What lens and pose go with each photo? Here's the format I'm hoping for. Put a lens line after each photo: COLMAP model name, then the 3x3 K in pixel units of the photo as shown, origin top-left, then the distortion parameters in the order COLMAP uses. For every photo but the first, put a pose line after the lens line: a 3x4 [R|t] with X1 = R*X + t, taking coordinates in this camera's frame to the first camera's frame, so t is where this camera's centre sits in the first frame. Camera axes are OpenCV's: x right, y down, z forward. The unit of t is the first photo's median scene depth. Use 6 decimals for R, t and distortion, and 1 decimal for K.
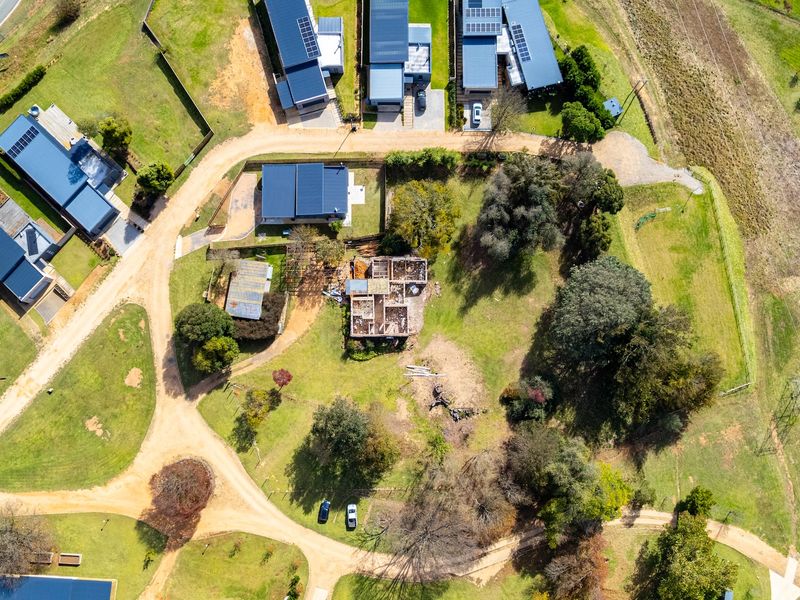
lens RADIAL K [[695.5, 0, 400.0], [0, 695.5, 300.0], [0, 0, 1]] dist [-0.071216, 0.061872]
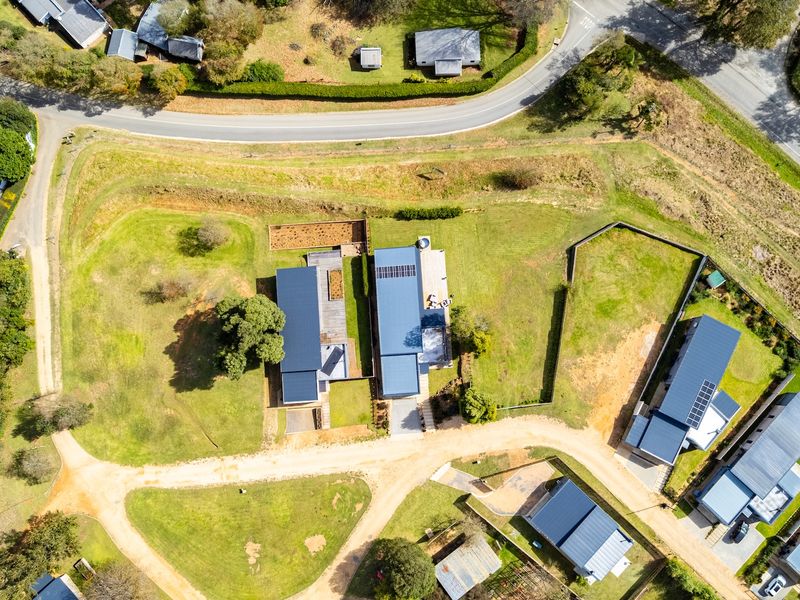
lens RADIAL K [[695.5, 0, 400.0], [0, 695.5, 300.0], [0, 0, 1]] dist [-0.071216, 0.061872]
pose [[0.721561, 0.688873, -0.069309, -0.454998], [-0.685675, 0.724882, 0.066303, -0.269376], [0.095916, -0.000318, 0.995389, 0.053816]]
